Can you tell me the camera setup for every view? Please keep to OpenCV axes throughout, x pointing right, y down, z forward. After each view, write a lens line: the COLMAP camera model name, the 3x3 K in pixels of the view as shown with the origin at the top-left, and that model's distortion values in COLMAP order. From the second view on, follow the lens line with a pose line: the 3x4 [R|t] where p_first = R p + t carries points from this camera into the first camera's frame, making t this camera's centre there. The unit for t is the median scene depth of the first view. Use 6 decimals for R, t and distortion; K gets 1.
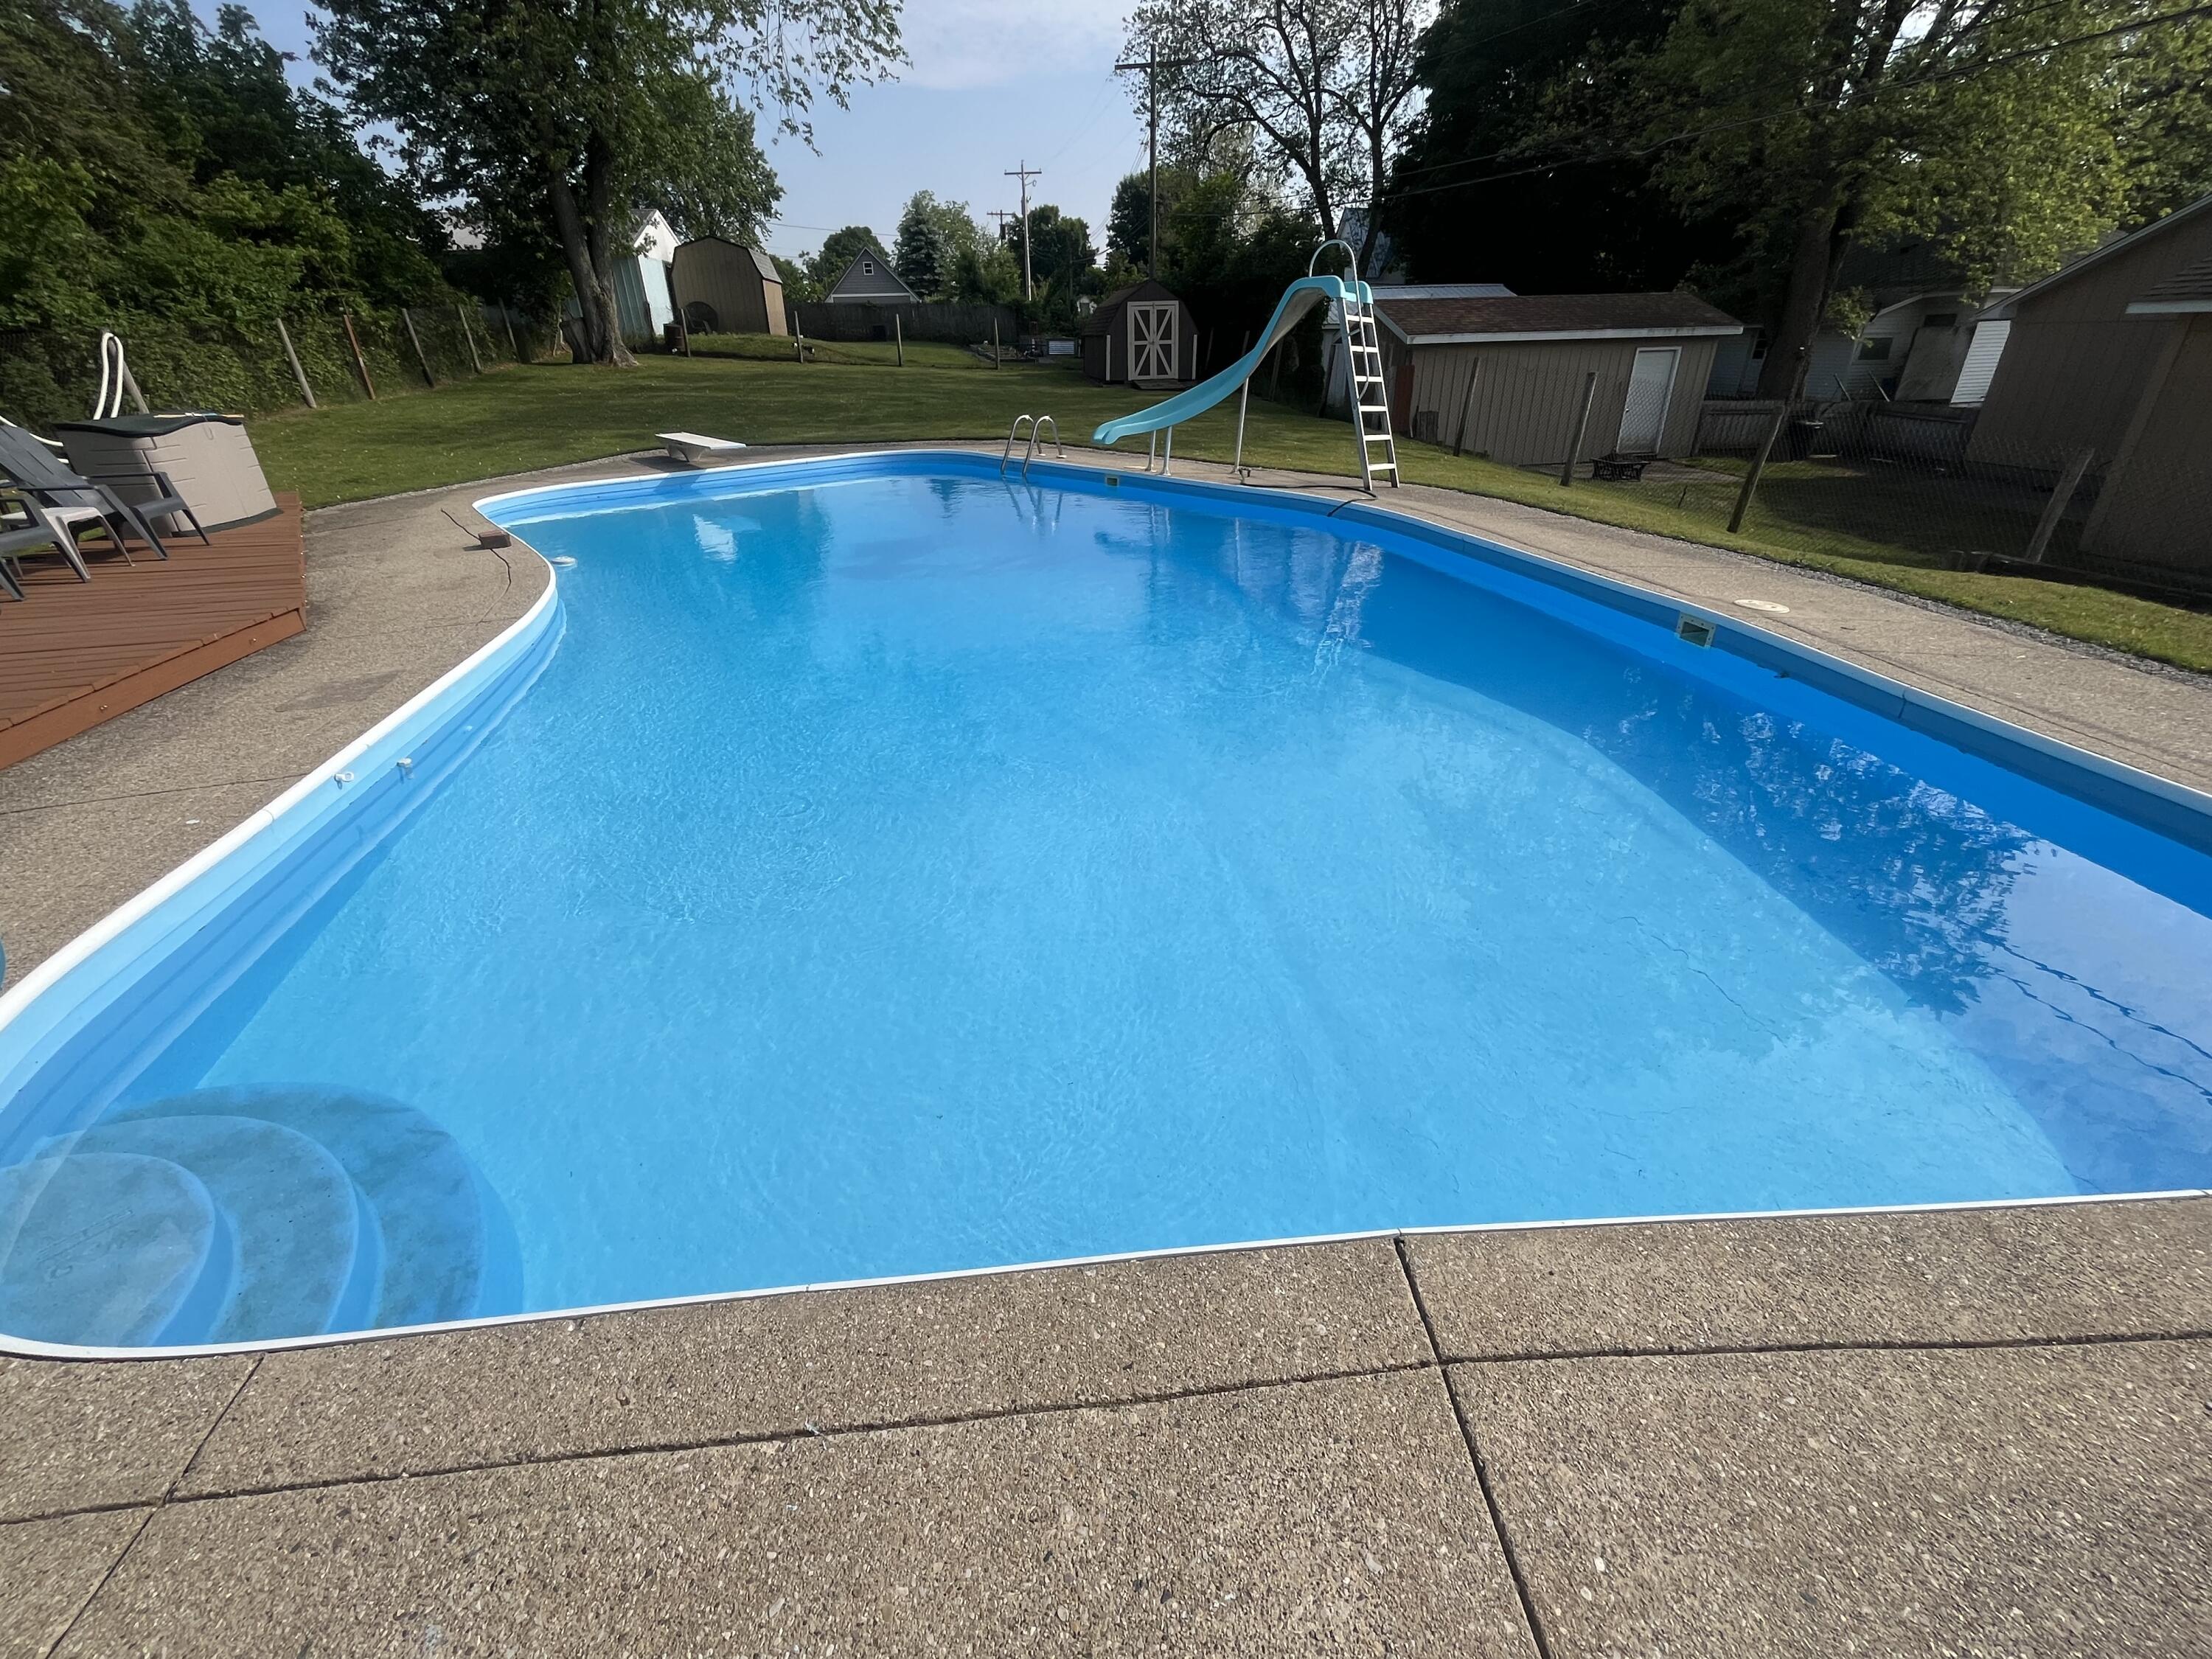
lens RADIAL K [[934.8, 0, 1114.1], [0, 934.8, 825.2], [0, 0, 1]] dist [-0.001742, -0.000508]
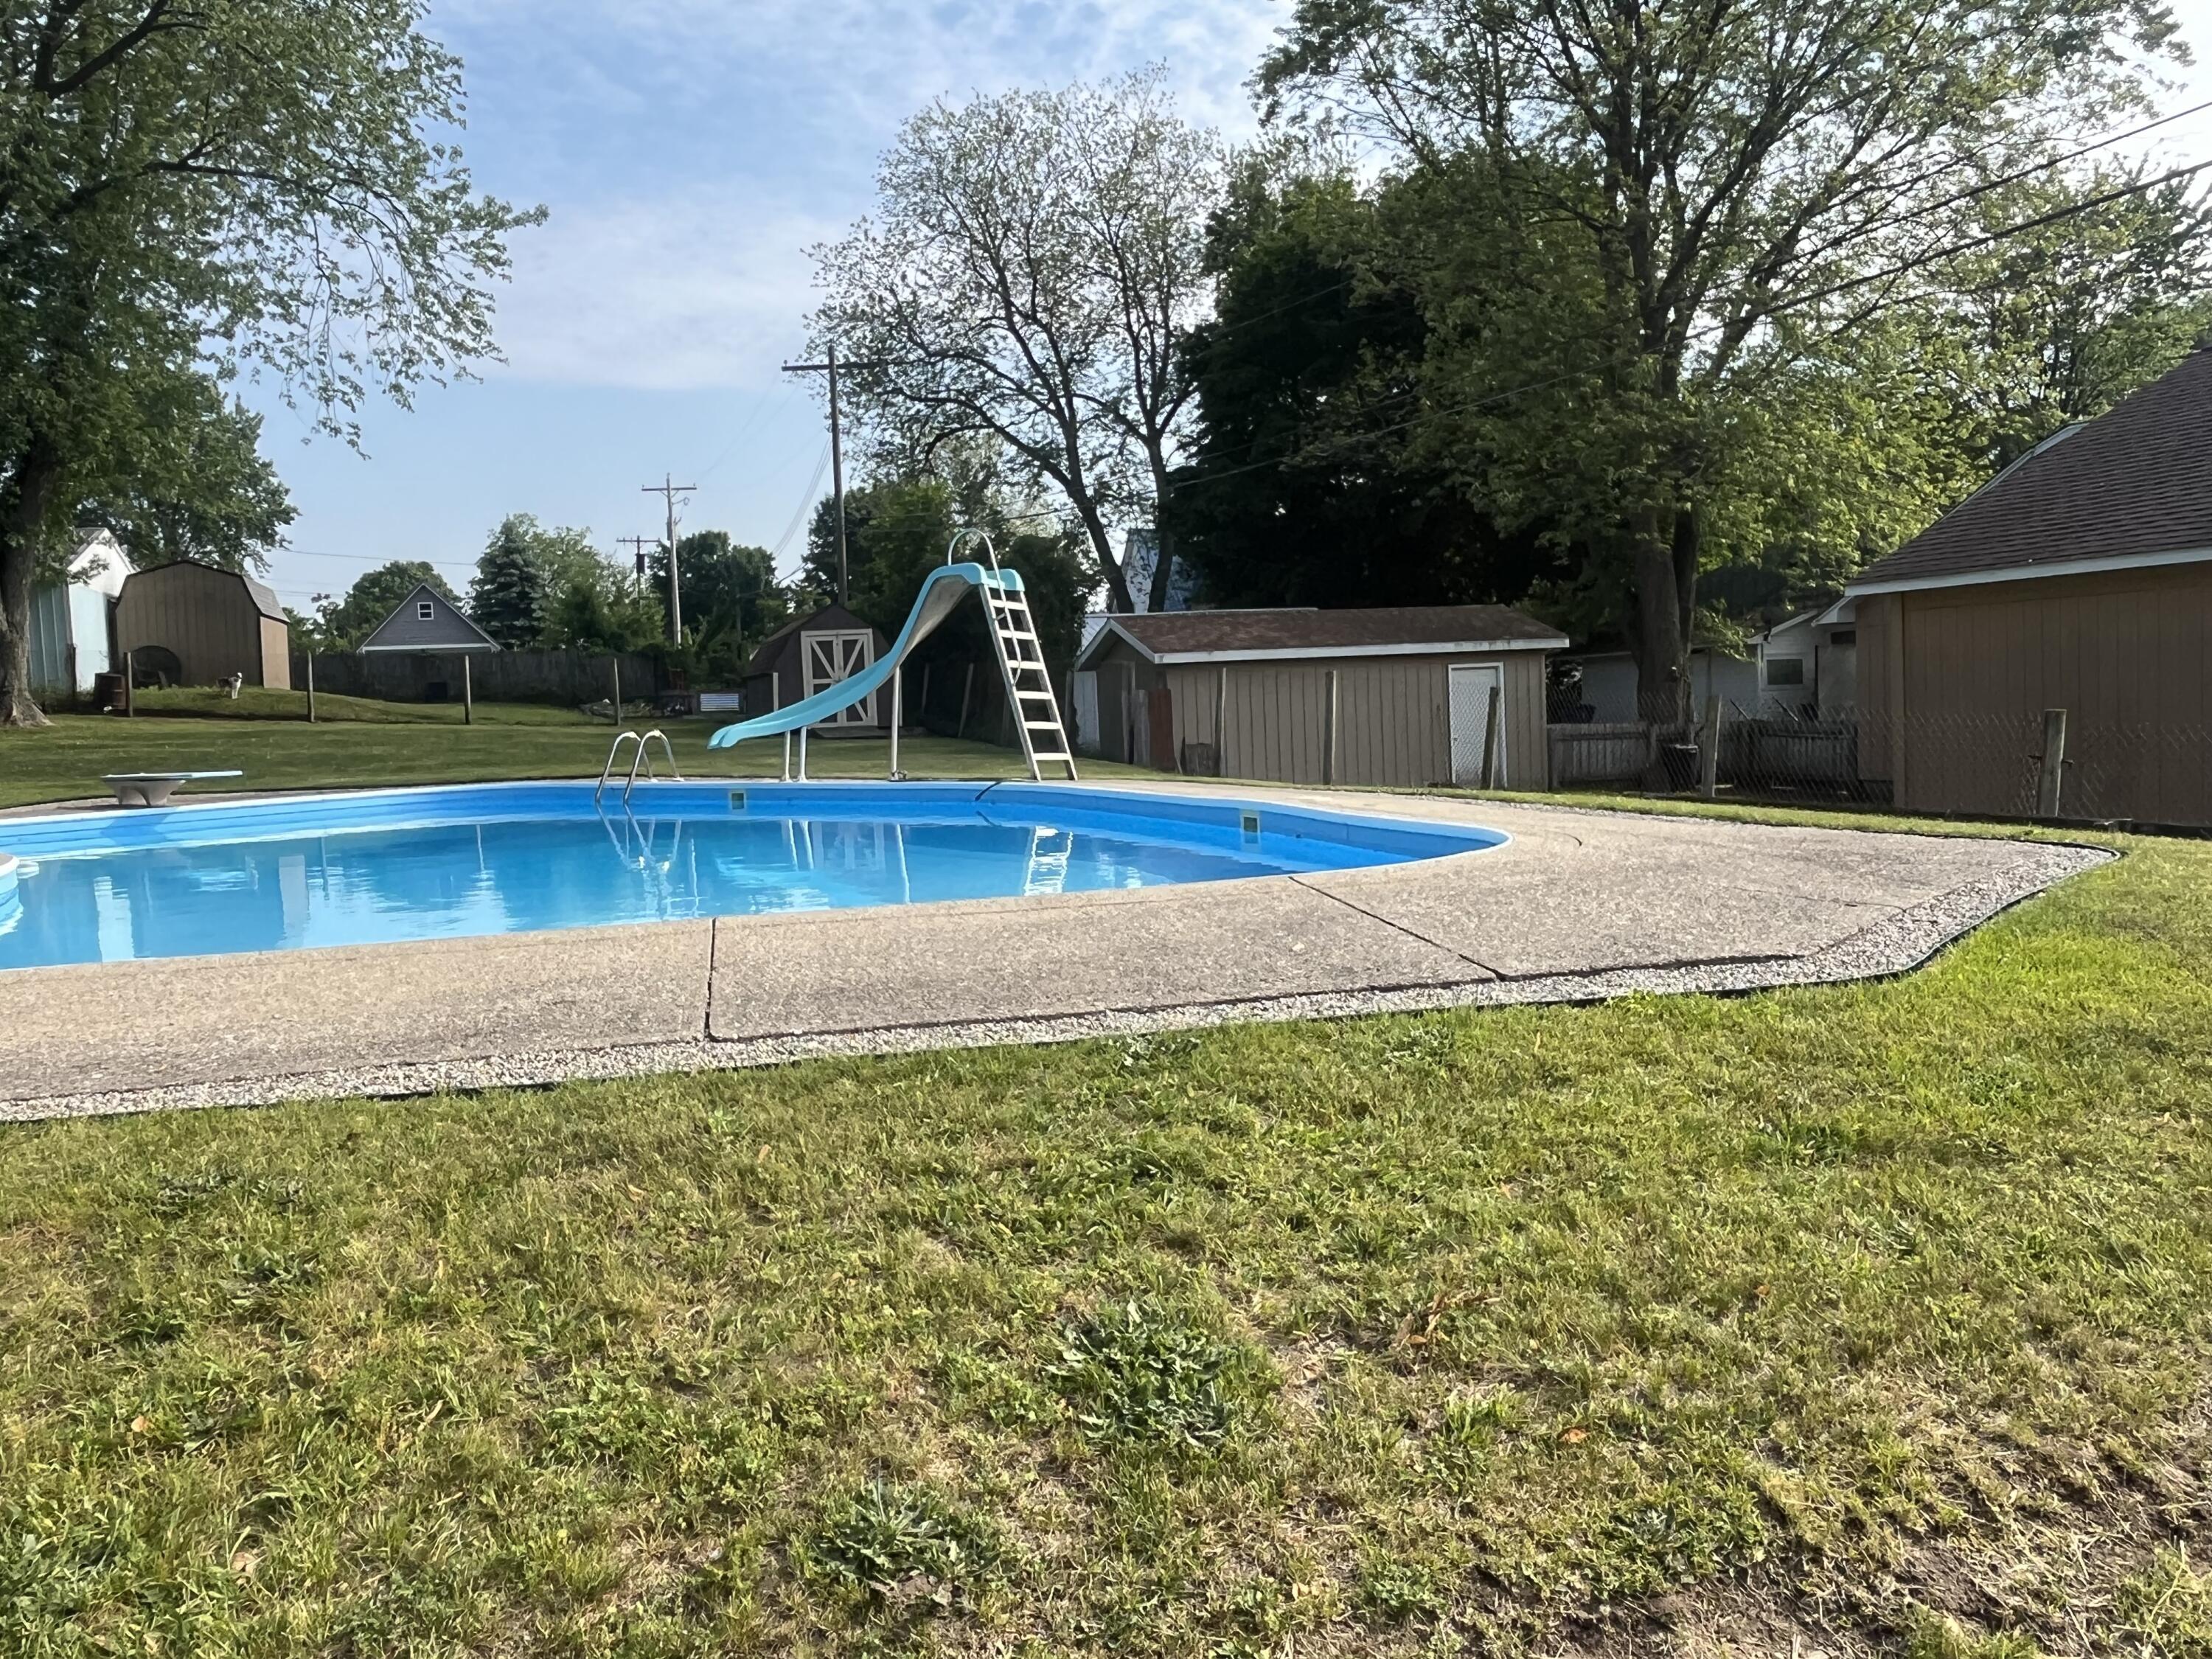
lens RADIAL K [[1655.1, 0, 1108.3], [0, 1655.1, 823.2], [0, 0, 1]] dist [-0.001940, -0.001897]
pose [[0.985991, -0.032784, 0.163543, 0.028008], [0.095715, 0.914198, -0.393803, 0.082993], [-0.136600, 0.403940, 0.904529, -0.105678]]
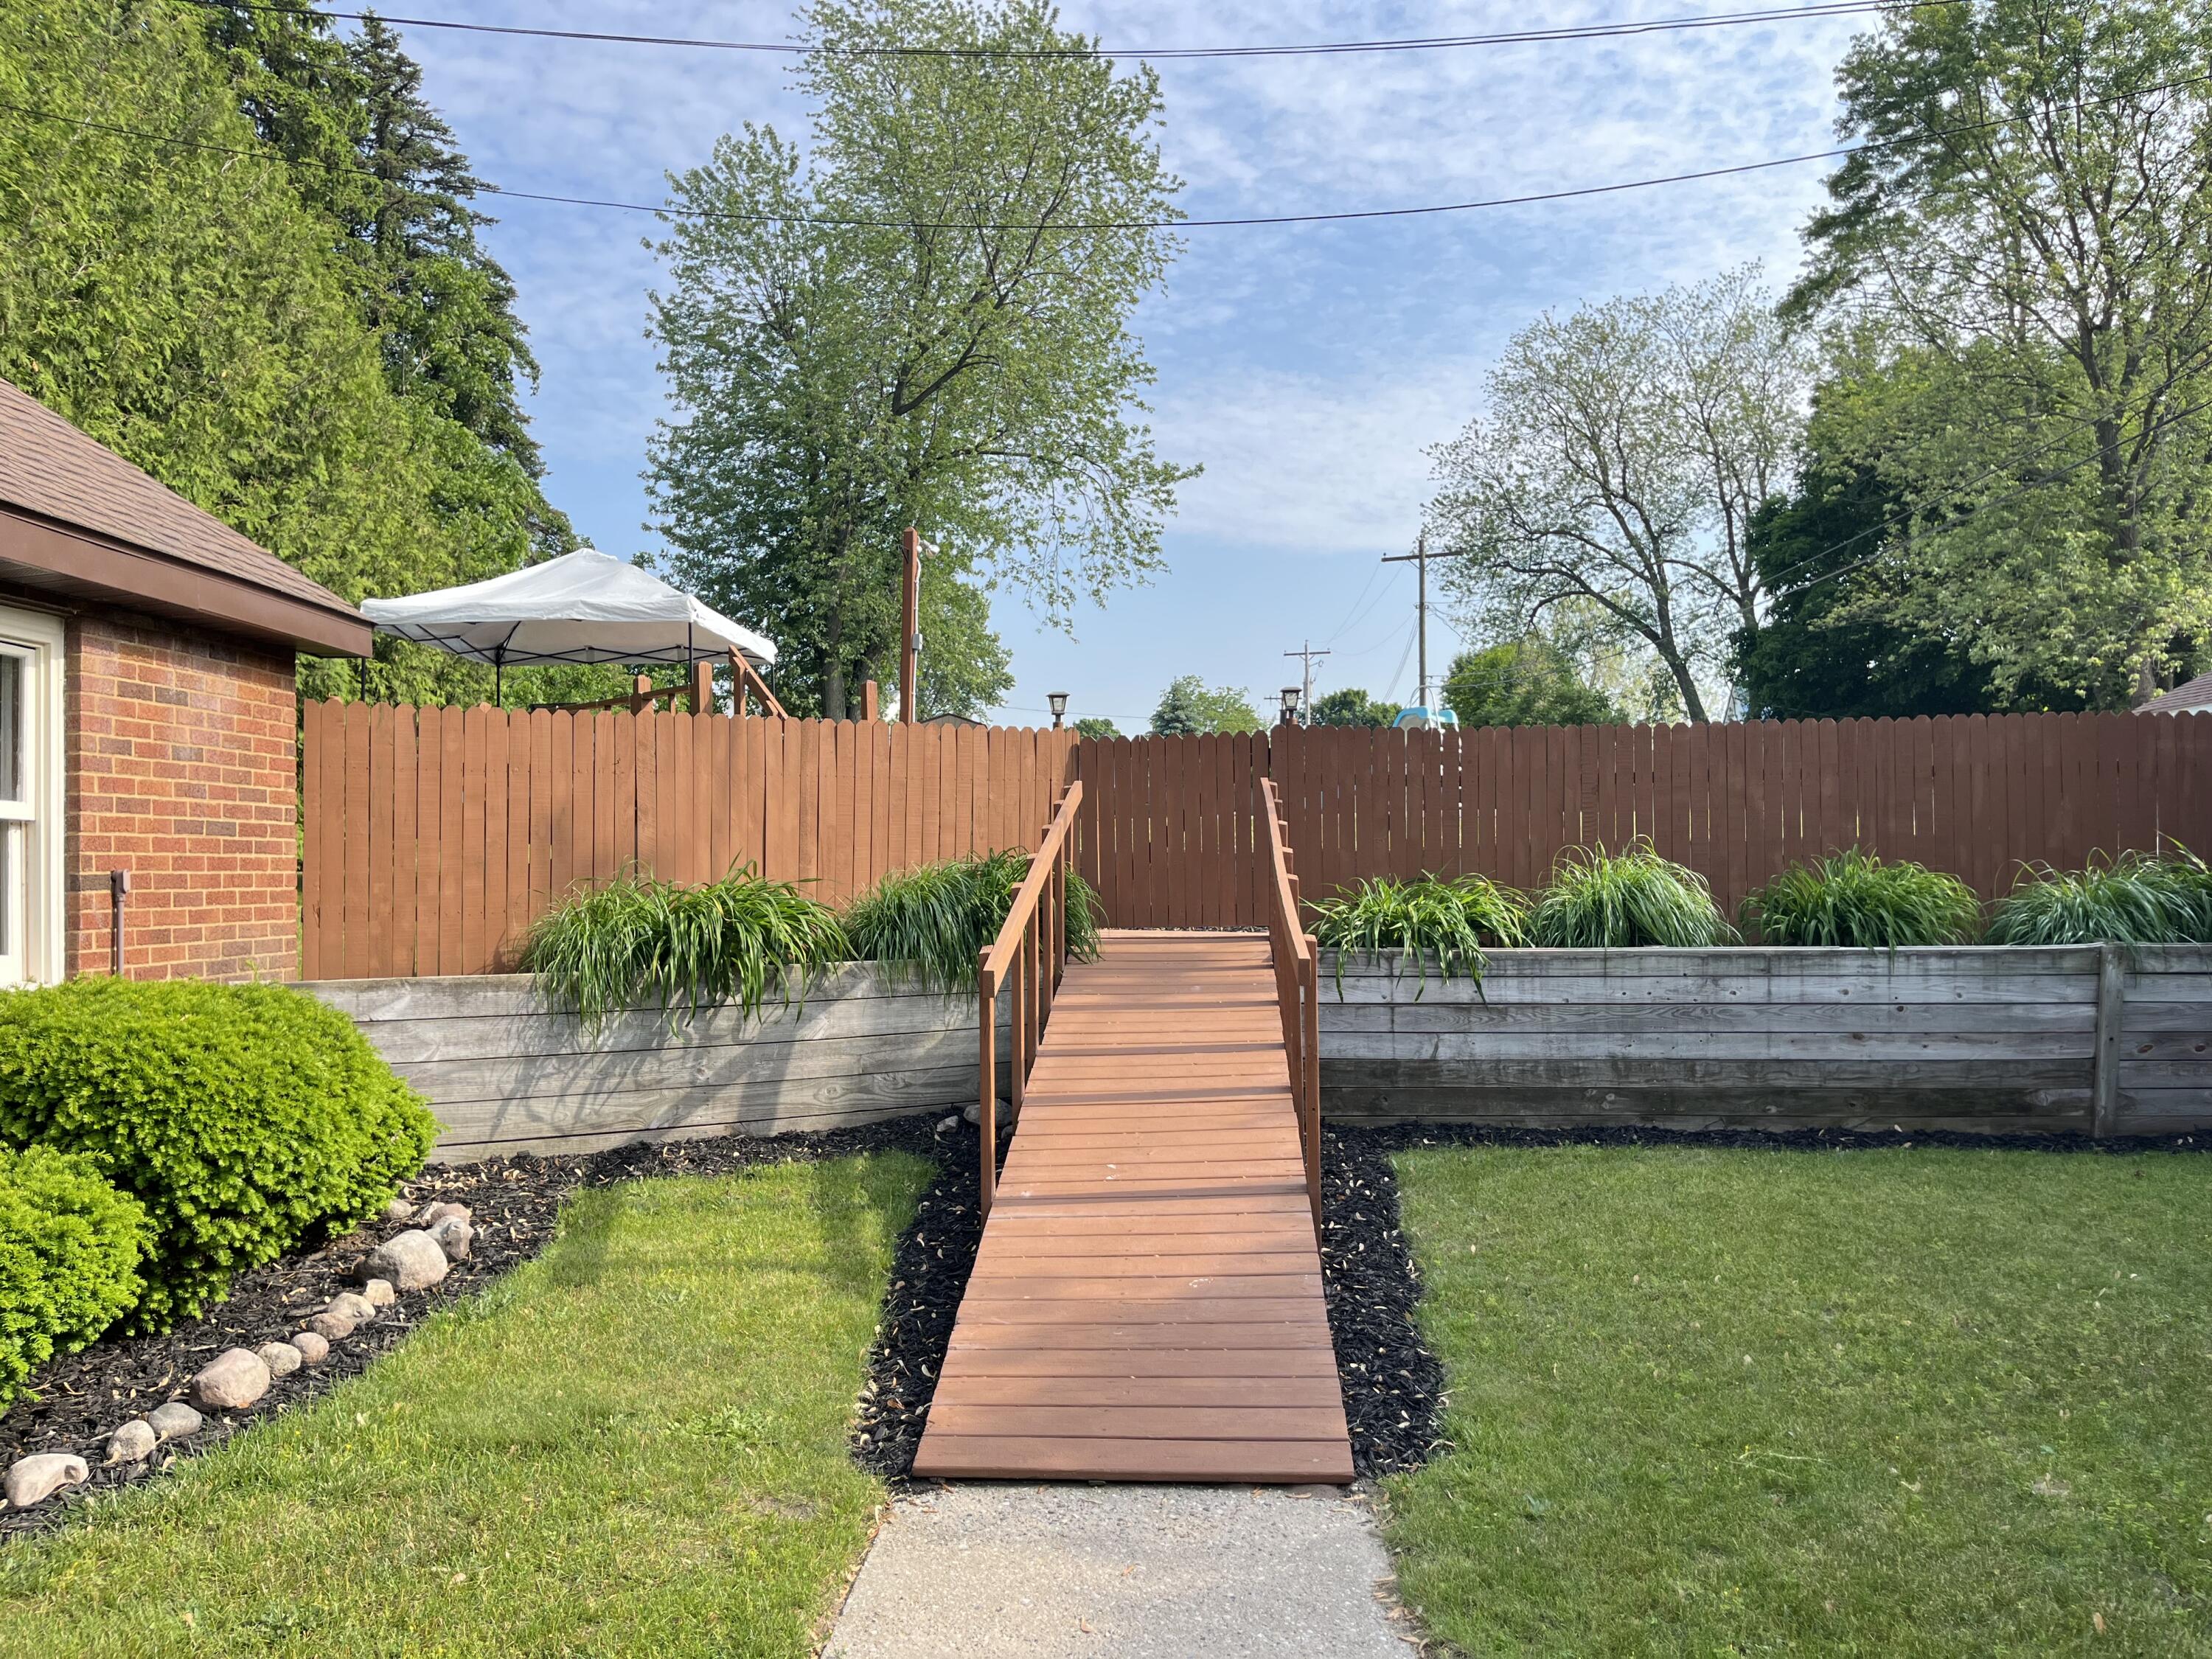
lens RADIAL K [[1683.7, 0, 1100.7], [0, 1683.7, 828.8], [0, 0, 1]] dist [0.063908, -0.067843]
pose [[0.975166, 0.004650, -0.221427, 0.096860], [-0.111553, 0.874012, -0.472926, 0.261258], [0.191331, 0.485882, 0.852825, -0.371123]]
